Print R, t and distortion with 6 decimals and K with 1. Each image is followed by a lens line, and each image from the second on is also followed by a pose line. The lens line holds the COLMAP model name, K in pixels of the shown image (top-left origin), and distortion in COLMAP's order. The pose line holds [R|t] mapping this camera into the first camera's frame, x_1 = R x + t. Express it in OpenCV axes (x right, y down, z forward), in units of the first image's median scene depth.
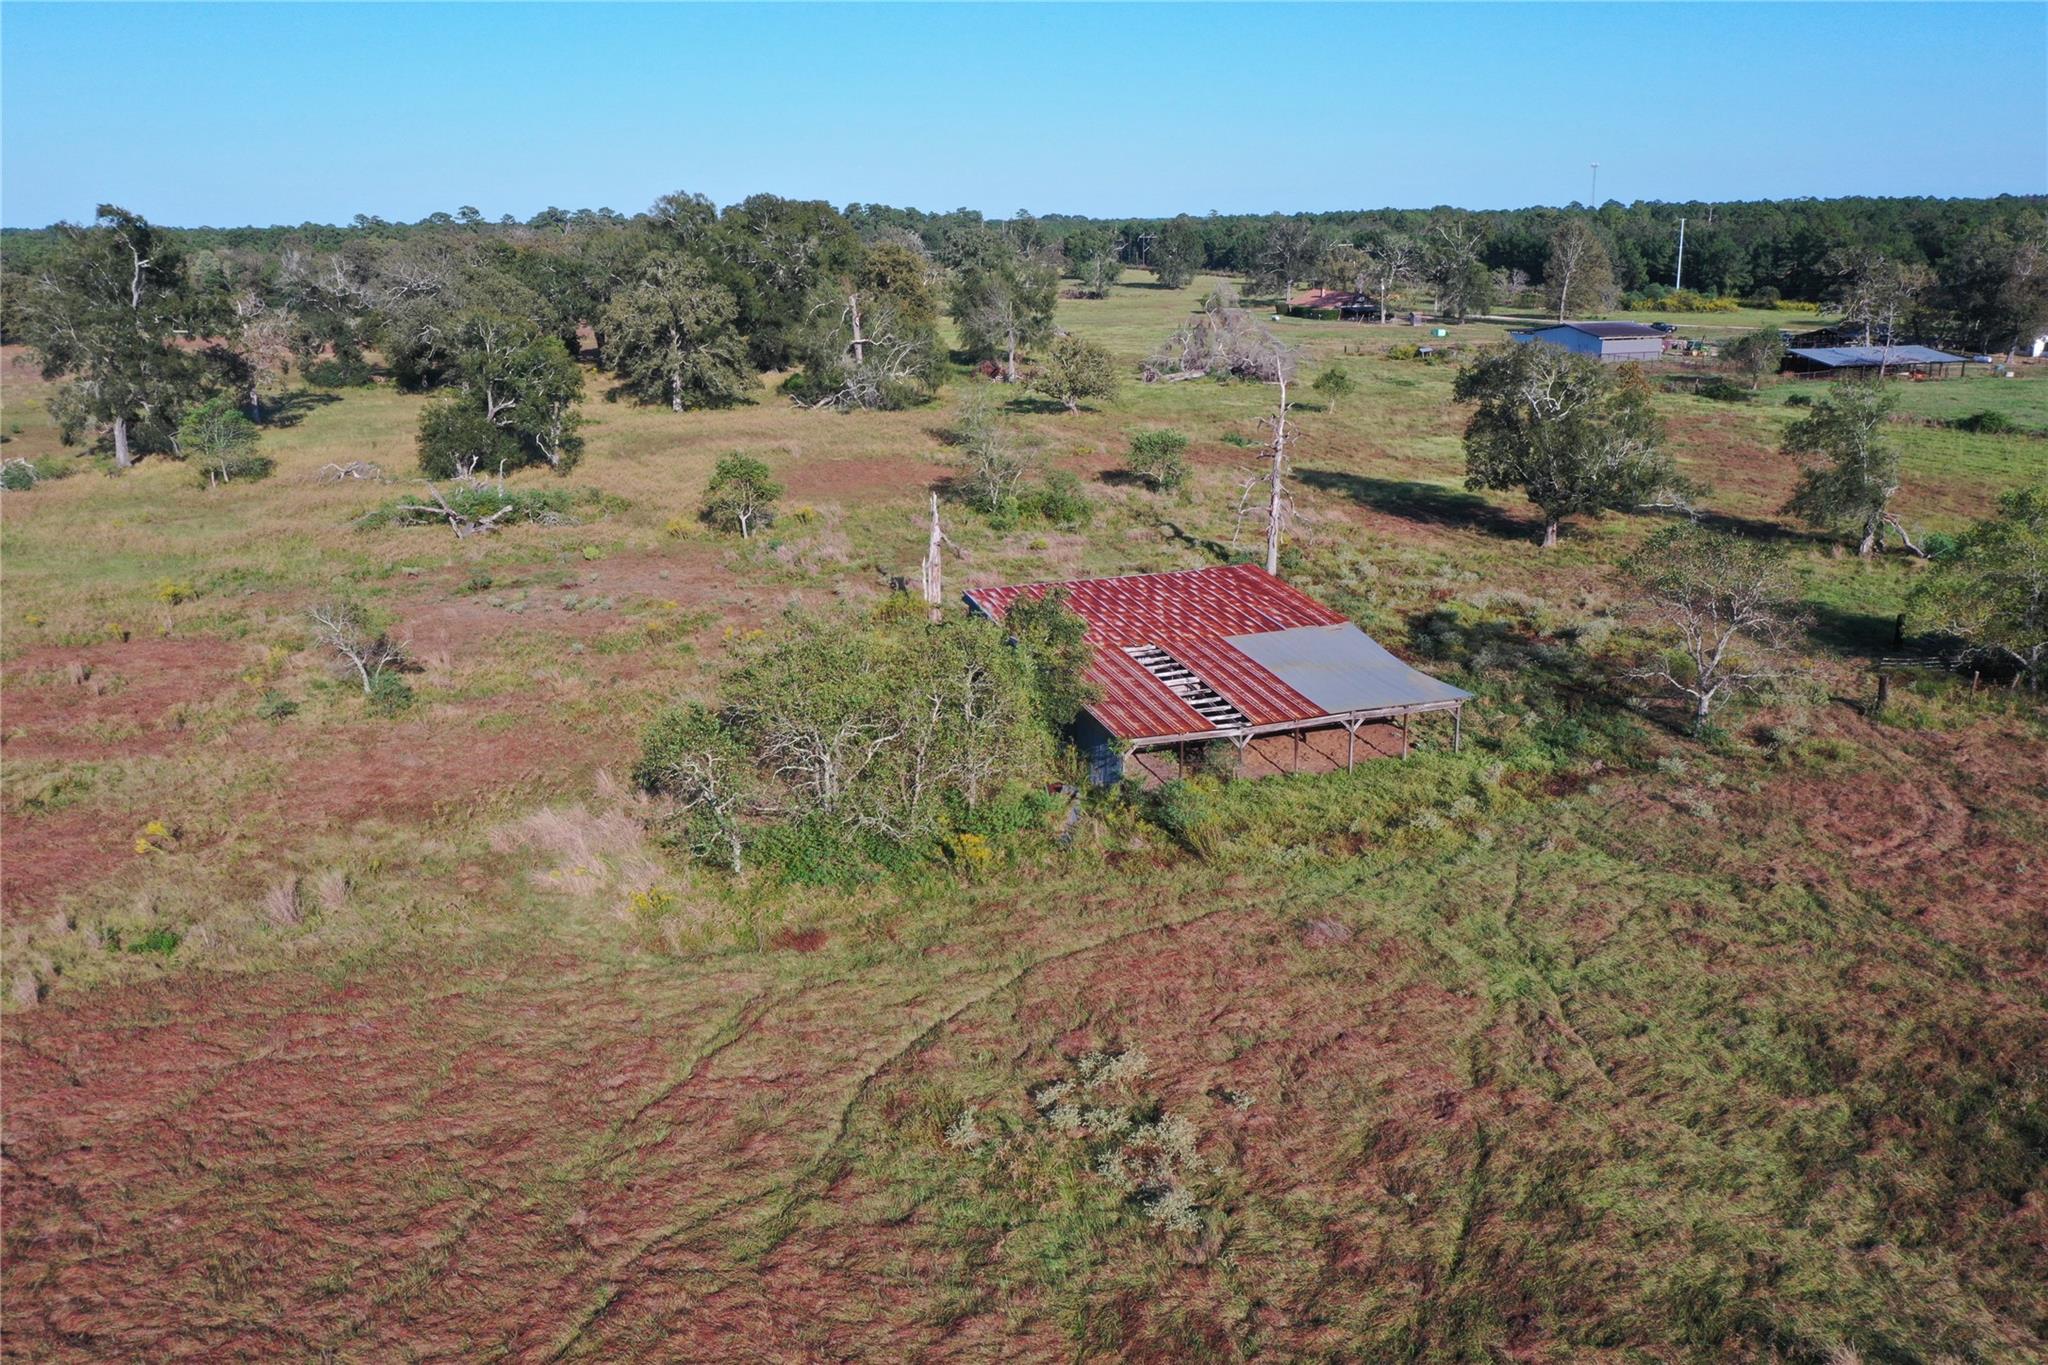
lens RADIAL K [[1611.1, 0, 1022.7], [0, 1611.1, 692.1], [0, 0, 1]] dist [0.003554, 0.003549]
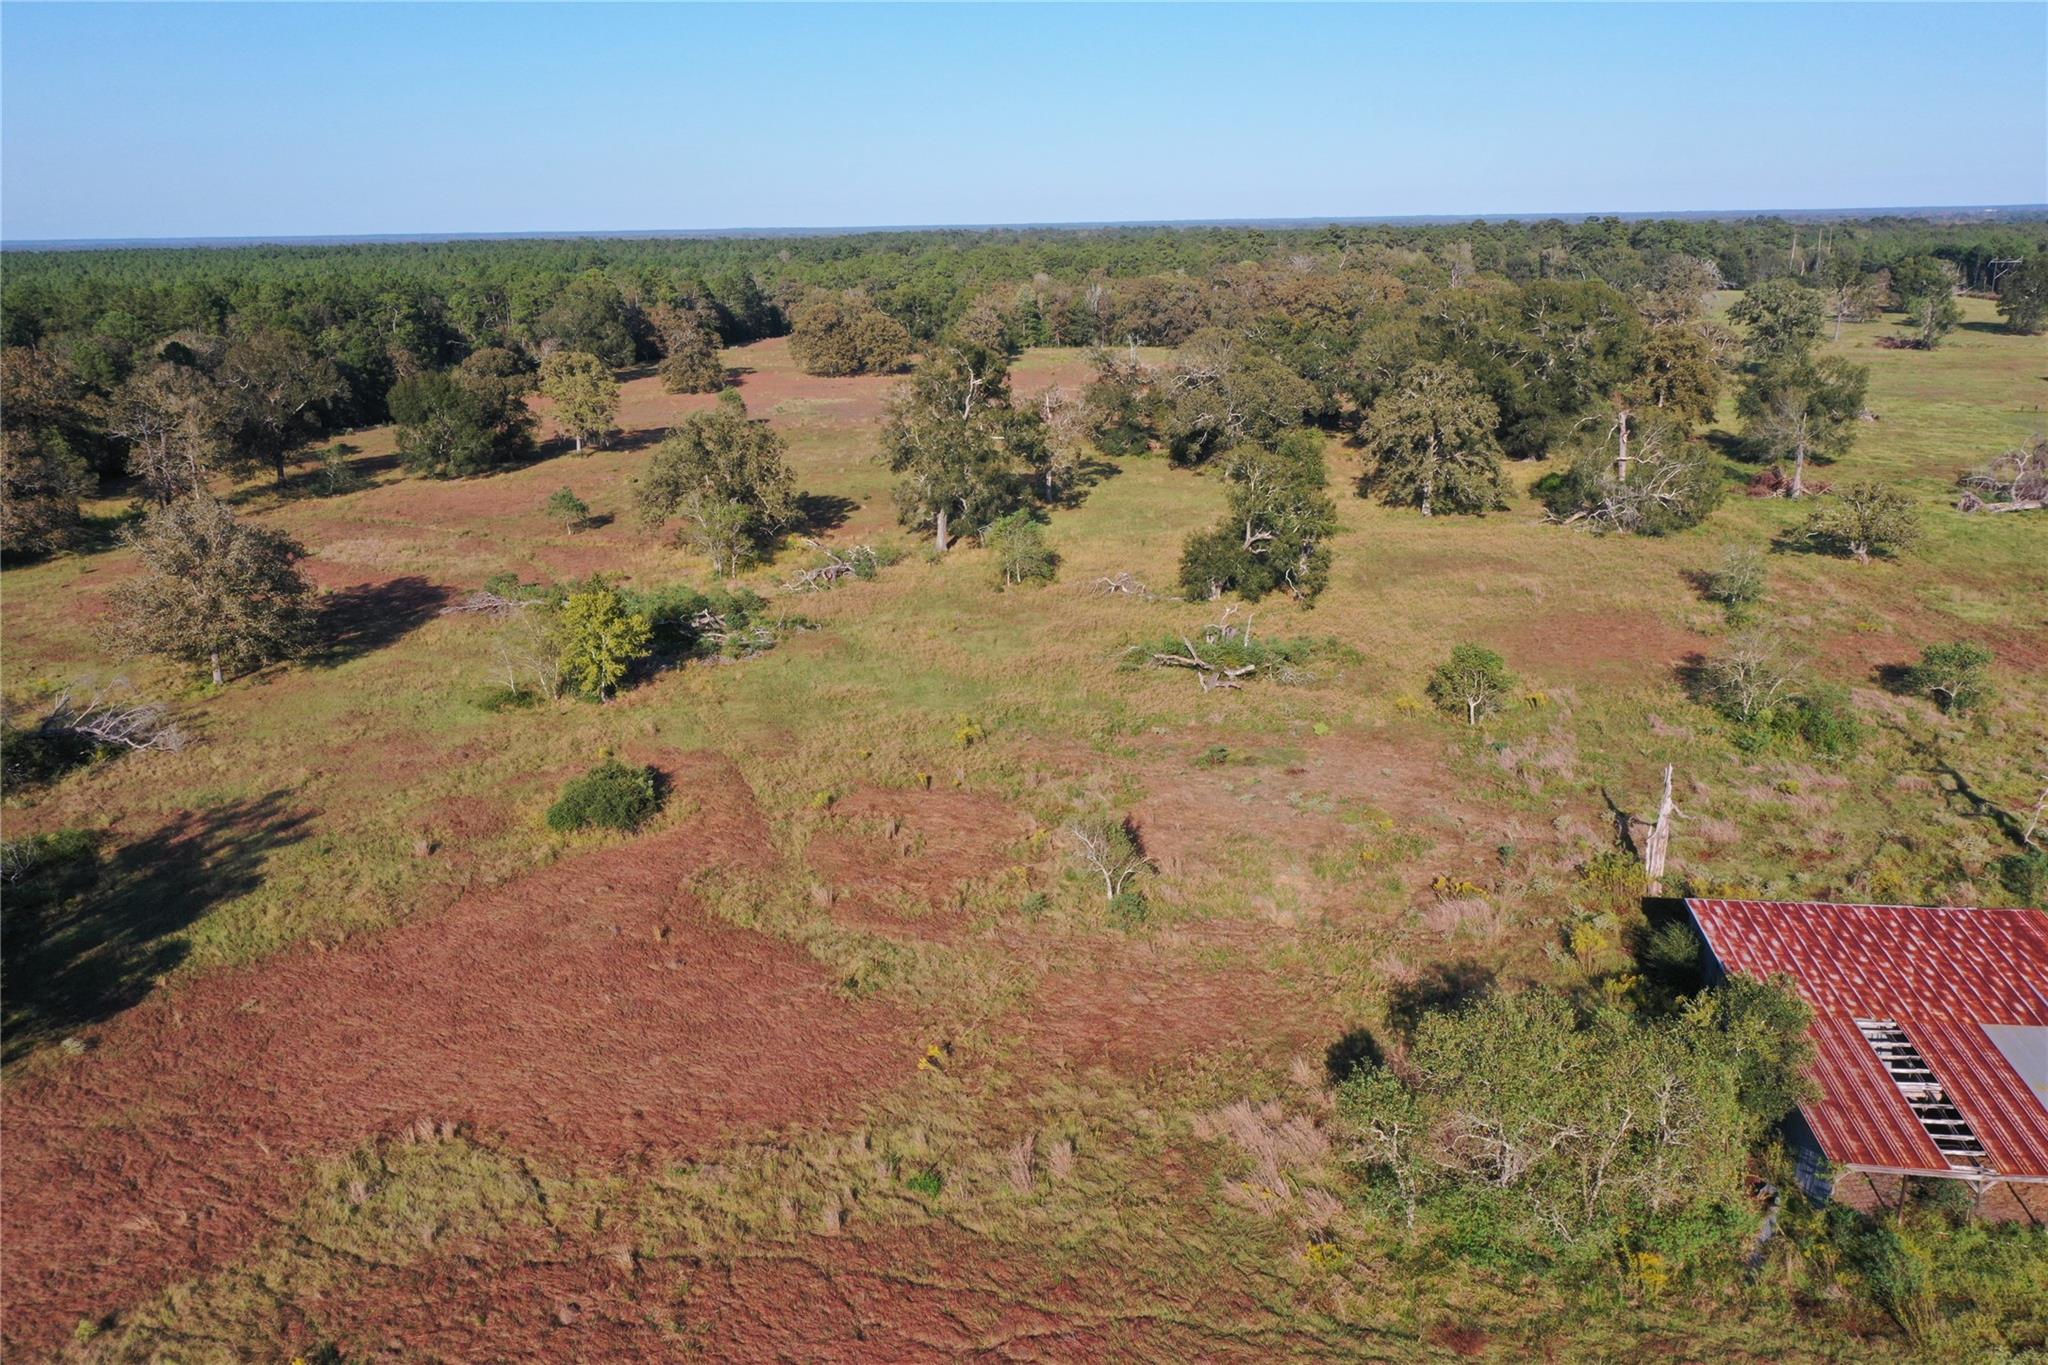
lens RADIAL K [[1614.0, 0, 1020.9], [0, 1614.0, 681.0], [0, 0, 1]] dist [0.002482, 0.000999]
pose [[0.897454, 0.120900, -0.424217, 0.000505], [-0.120976, 0.992292, 0.026868, -0.129546], [0.424195, 0.027207, 0.905162, -0.043077]]
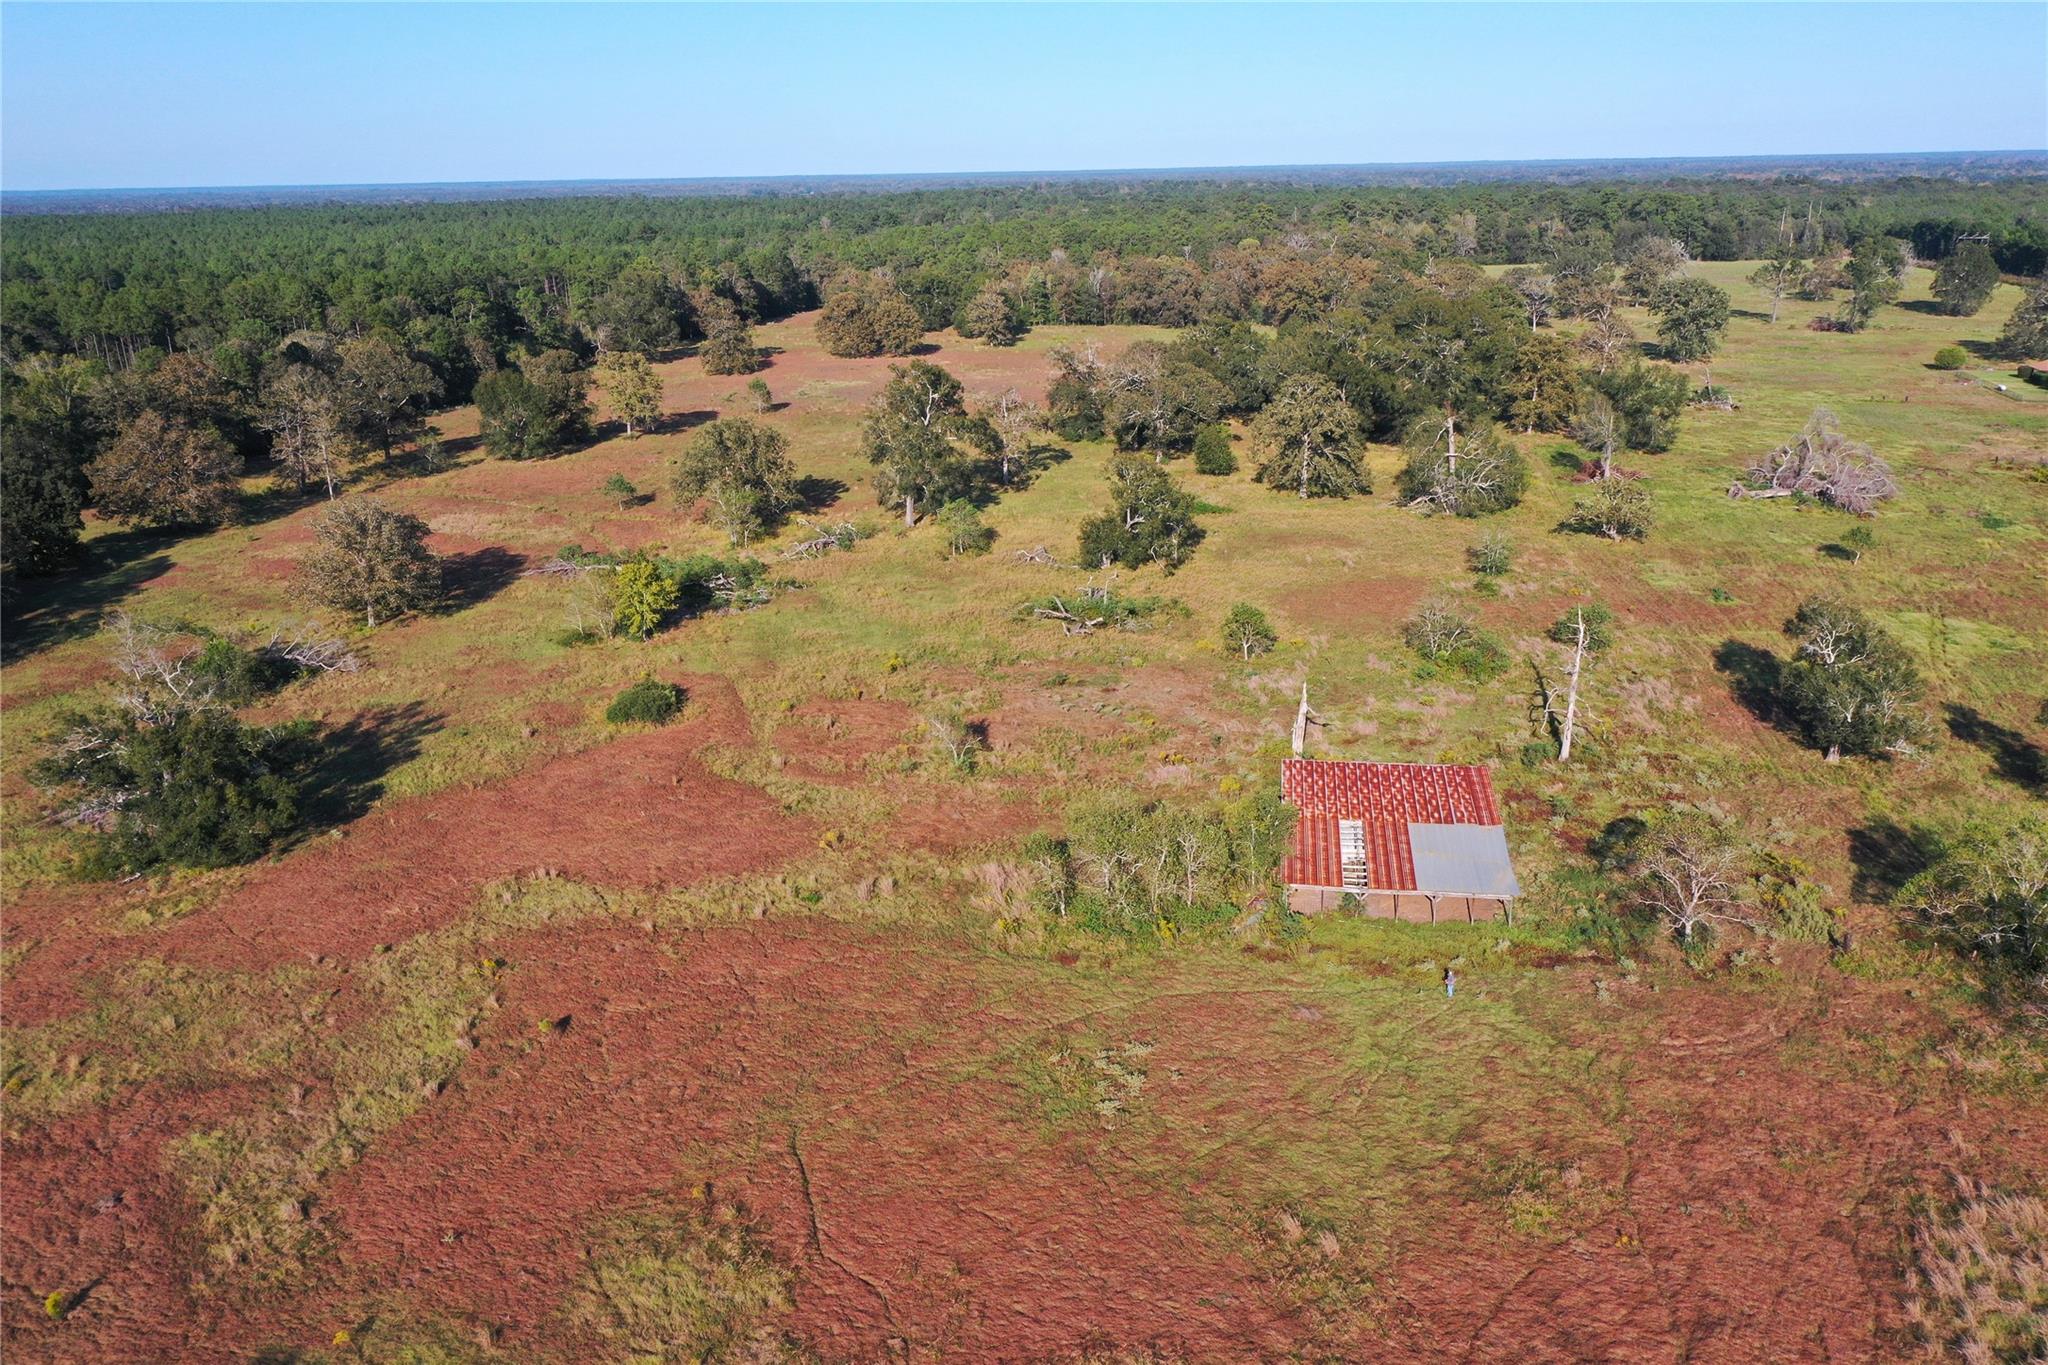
lens RADIAL K [[1612.3, 0, 1024.0], [0, 1612.3, 682.5], [0, 0, 1]] dist [-0.000586, -0.000214]
pose [[0.884029, 0.140985, -0.445663, 0.337878], [-0.126391, 0.990011, 0.062477, -0.157851], [0.450019, 0.001096, 0.893018, -0.432467]]
